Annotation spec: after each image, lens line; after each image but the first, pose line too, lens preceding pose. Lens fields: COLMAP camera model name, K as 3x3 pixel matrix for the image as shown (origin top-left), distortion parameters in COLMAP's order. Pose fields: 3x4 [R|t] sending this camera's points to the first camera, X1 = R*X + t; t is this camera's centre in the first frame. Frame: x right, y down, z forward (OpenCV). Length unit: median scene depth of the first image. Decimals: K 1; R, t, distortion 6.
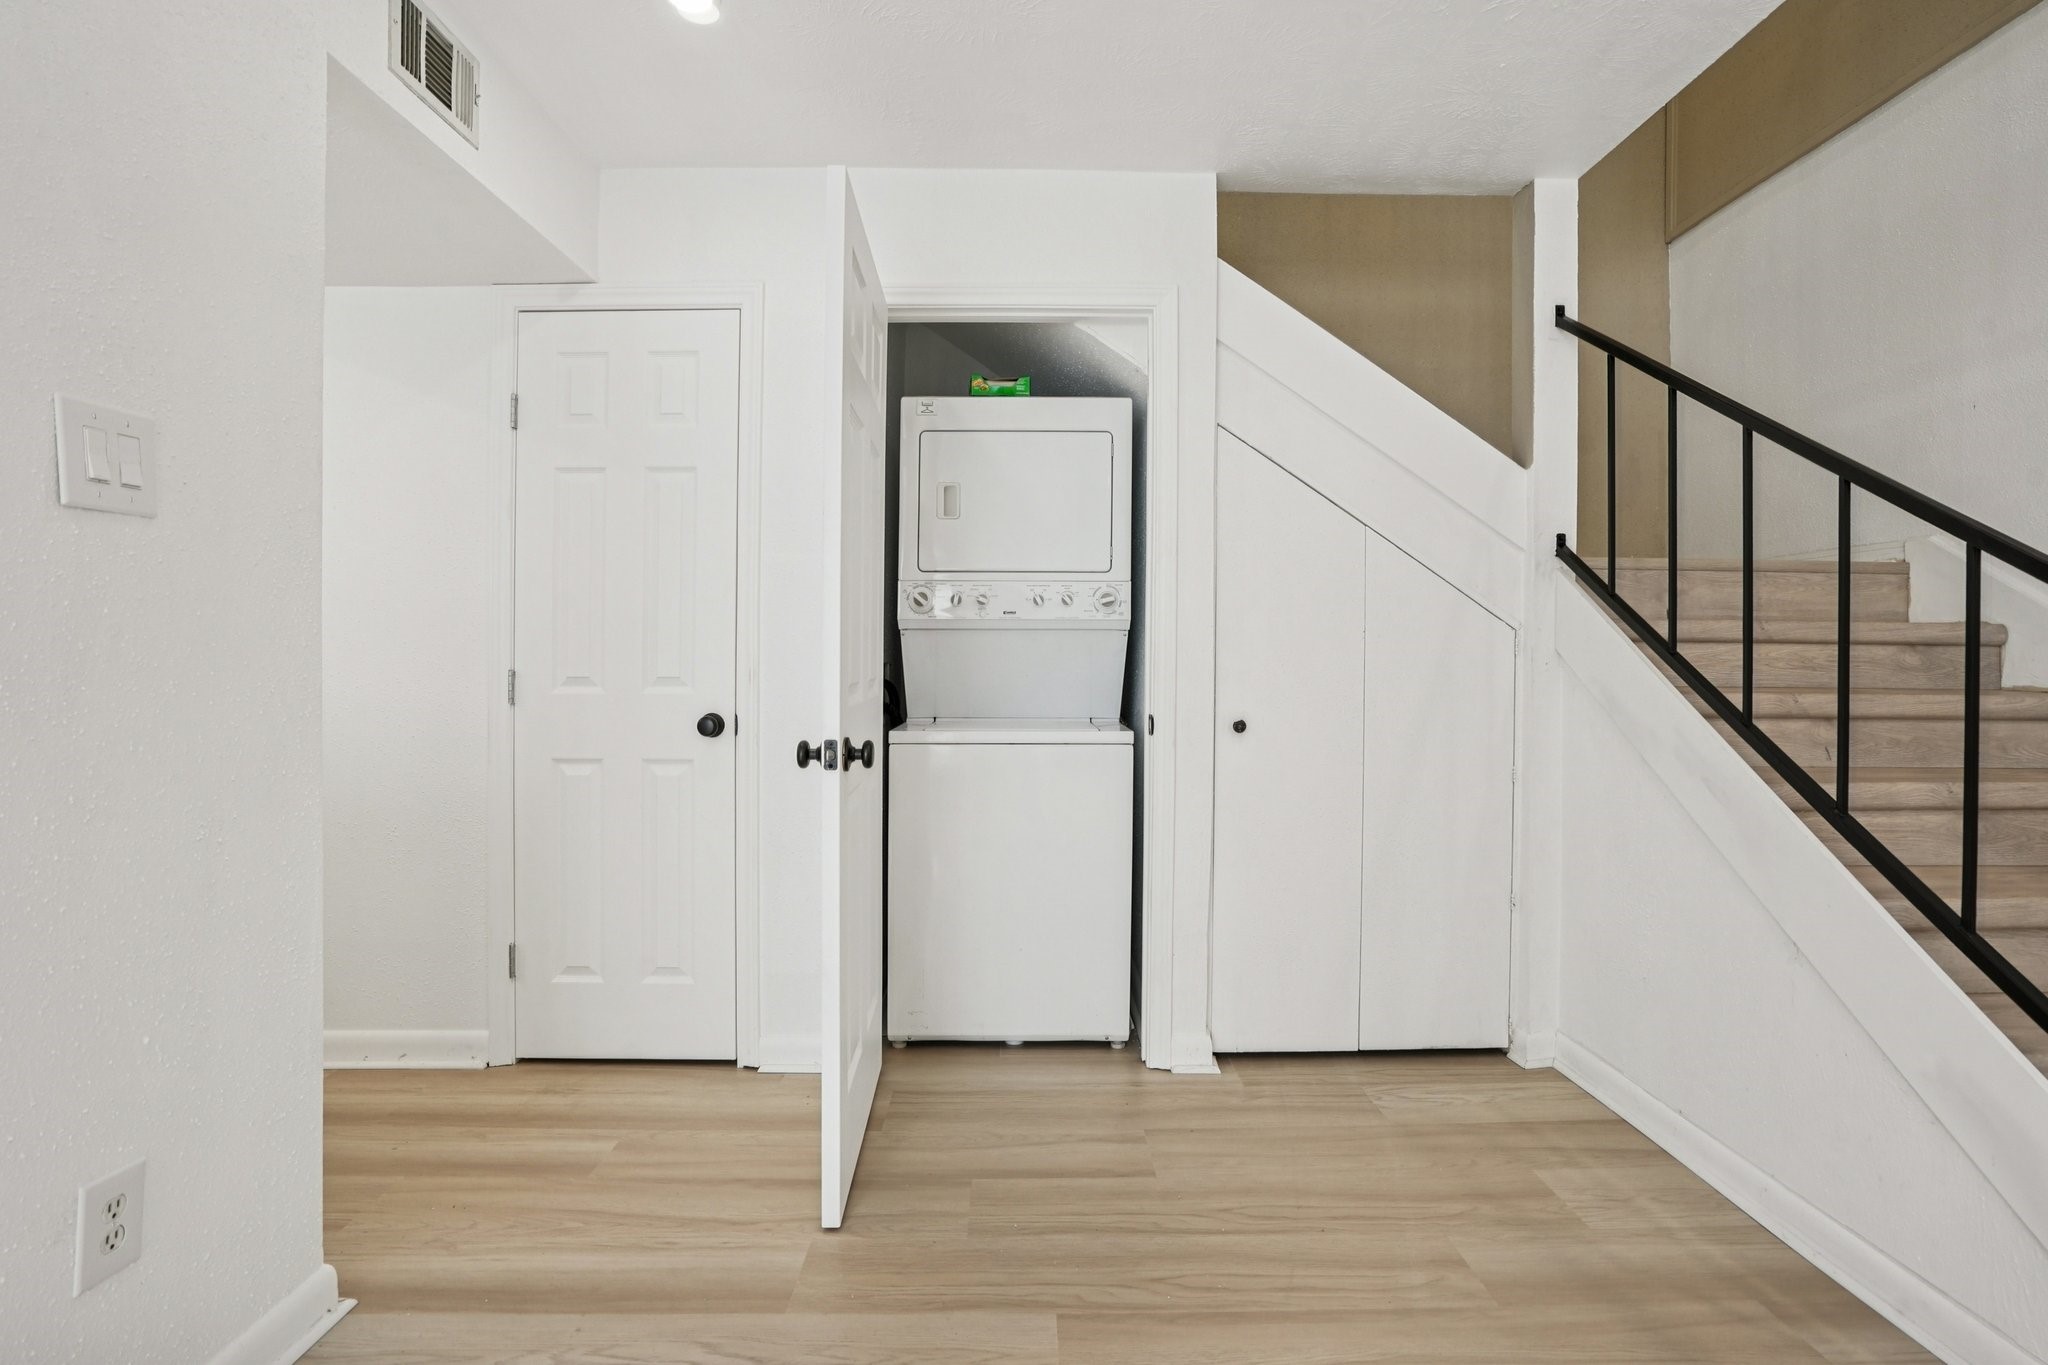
lens RADIAL K [[953.0, 0, 1035.0], [0, 953.0, 663.6], [0, 0, 1]] dist [-0.034878, 0.000693]
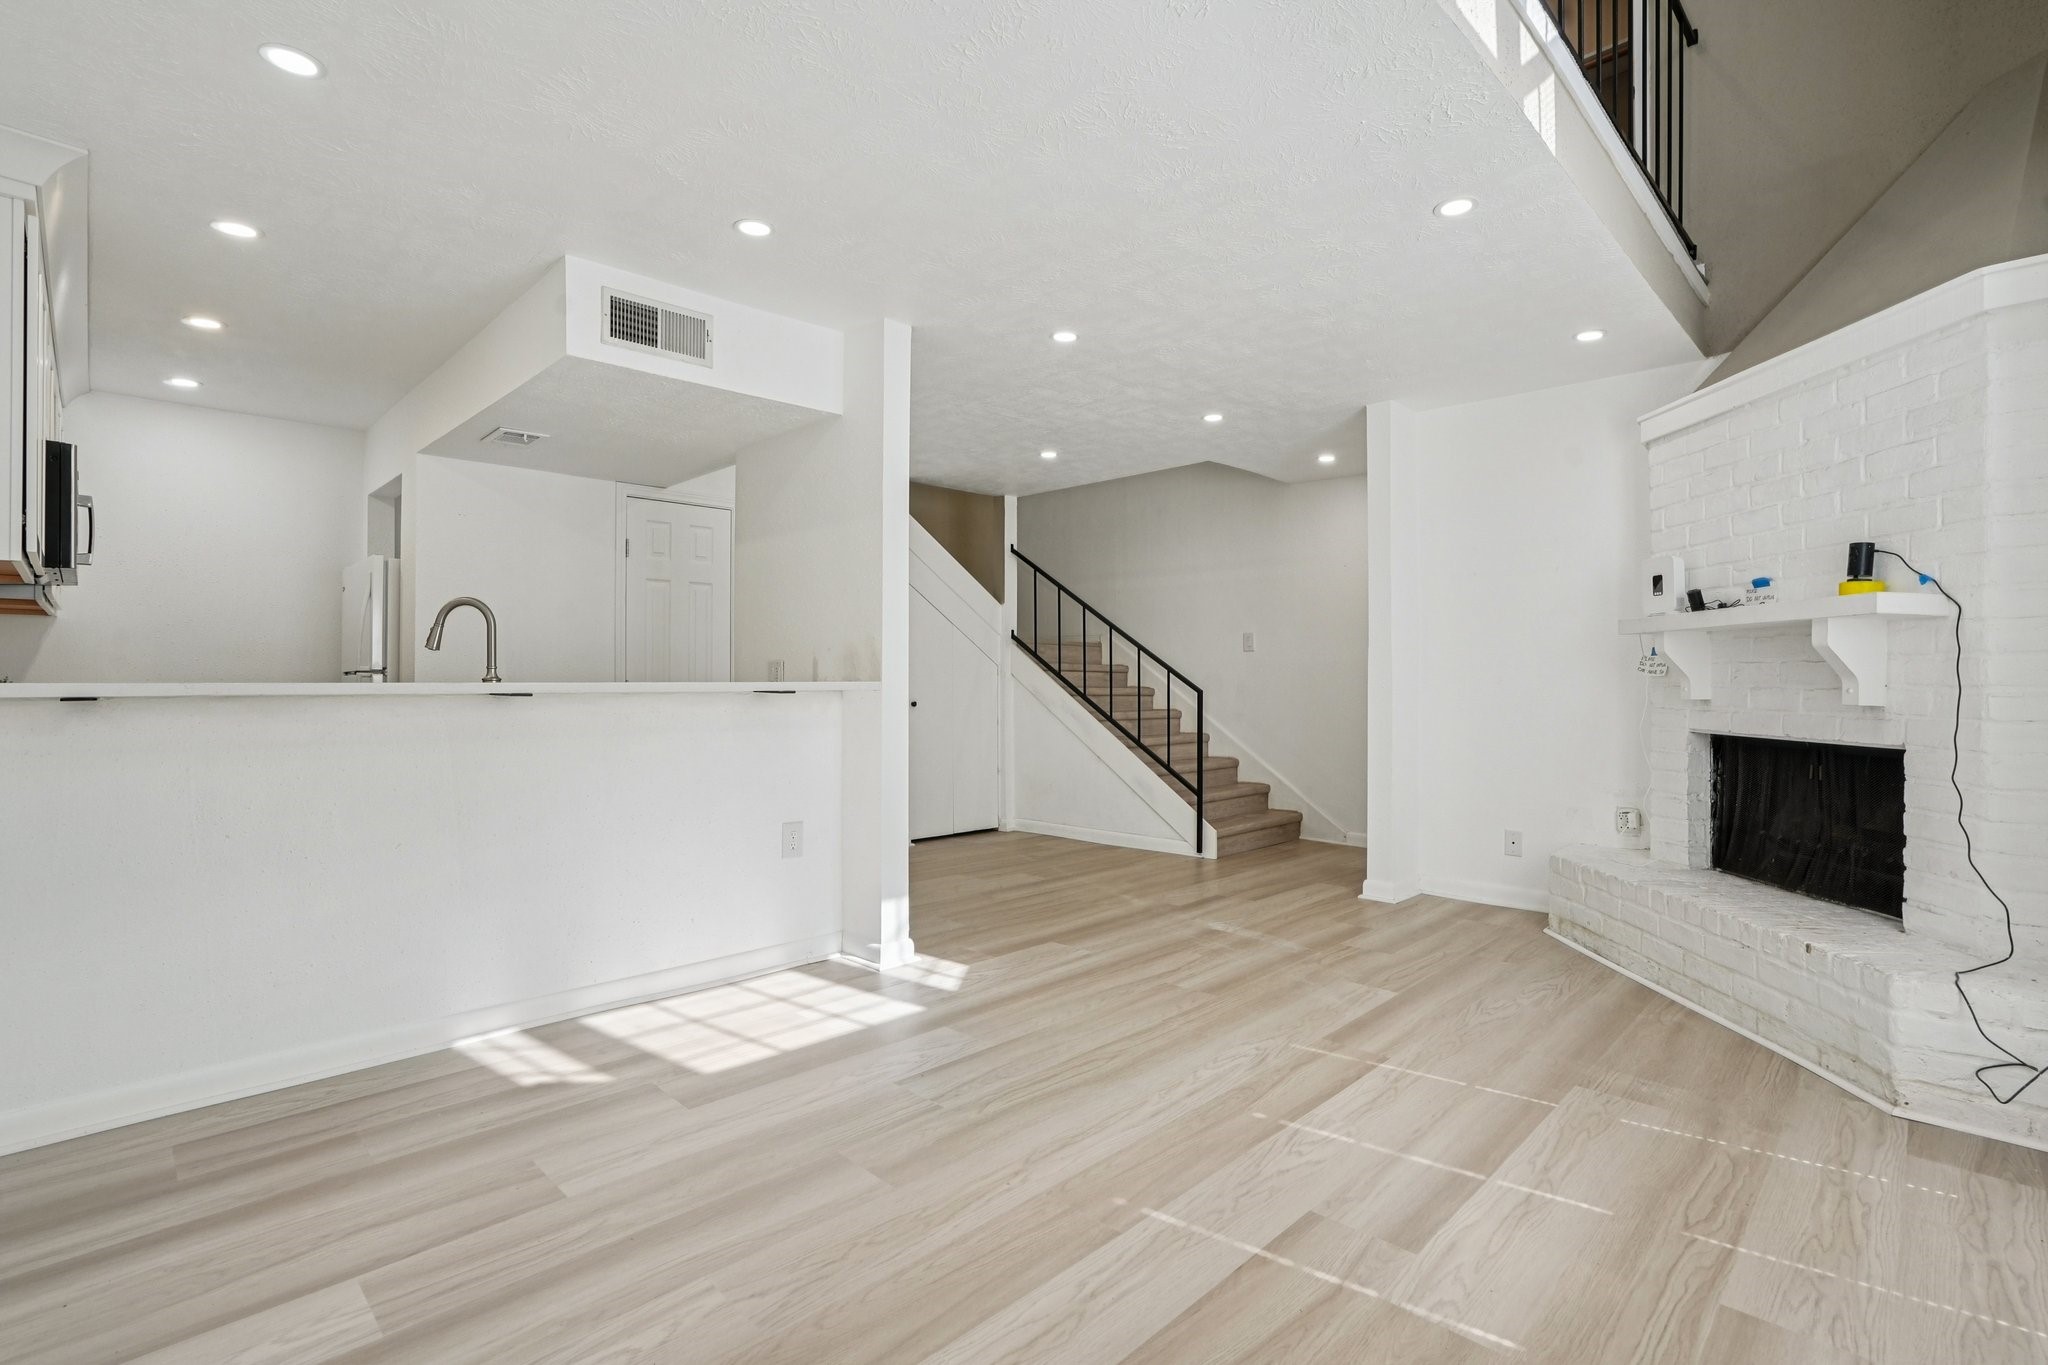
lens RADIAL K [[953.0, 0, 1035.0], [0, 953.0, 663.6], [0, 0, 1]] dist [-0.034878, 0.000693]
pose [[0.709246, 0.011495, 0.704868, -1.419269], [0.006572, 0.999716, -0.022916, 0.020922], [-0.704931, 0.020886, 0.708969, -1.046091]]
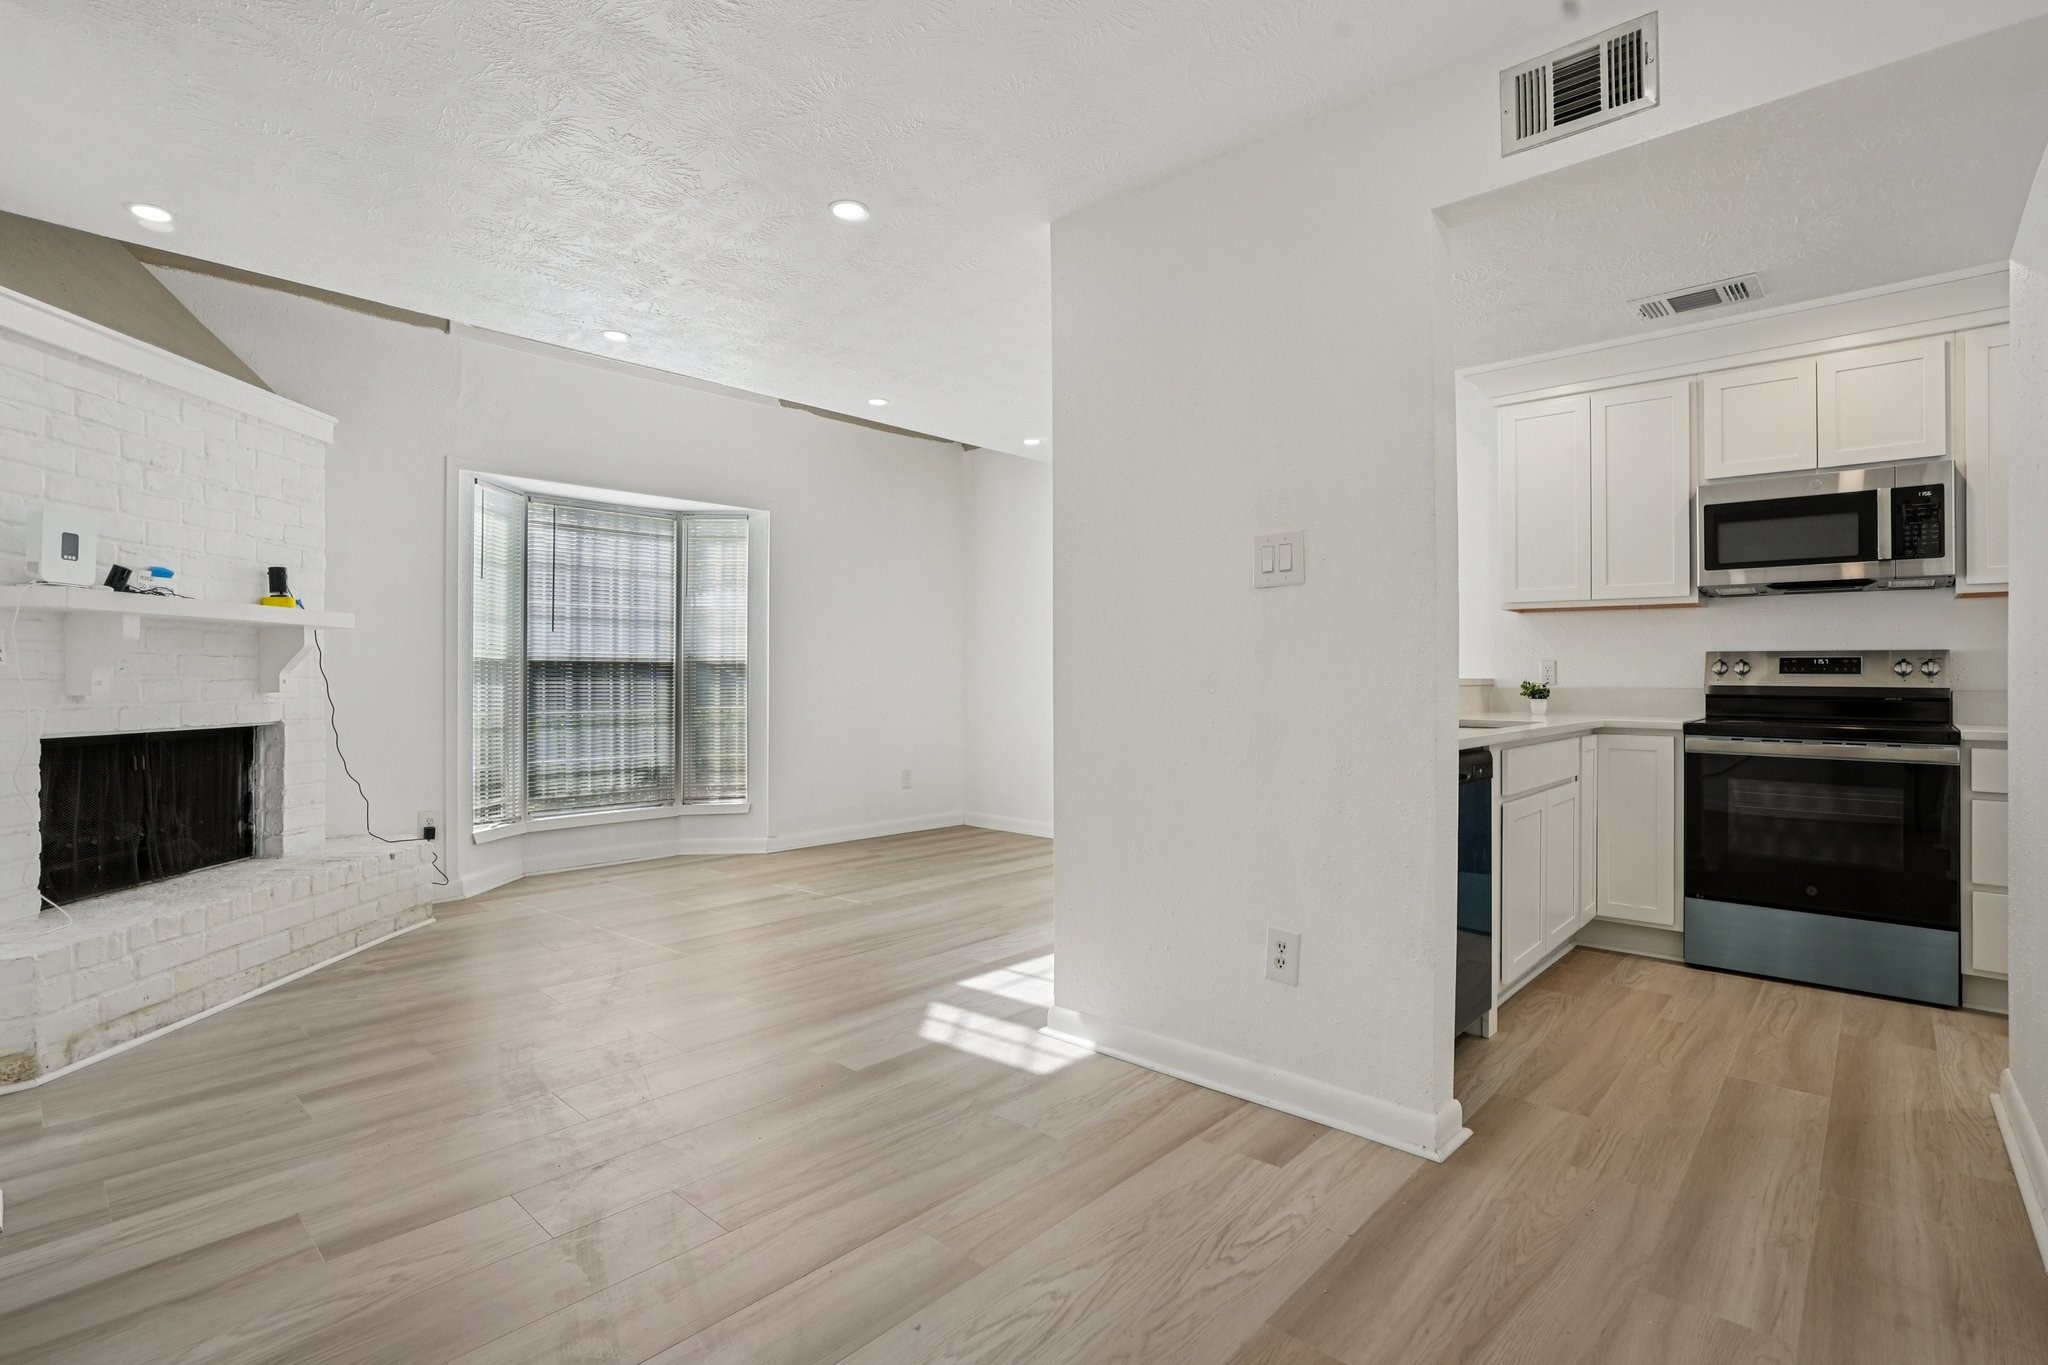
lens RADIAL K [[987.0, 0, 1035.8], [0, 987.0, 671.9], [0, 0, 1]] dist [-0.028499, 0.001298]
pose [[-0.678515, -0.006529, -0.734557, 0.422028], [-0.008299, 0.999965, -0.001223, 0.011615], [0.734540, 0.005266, -0.678545, 0.982656]]
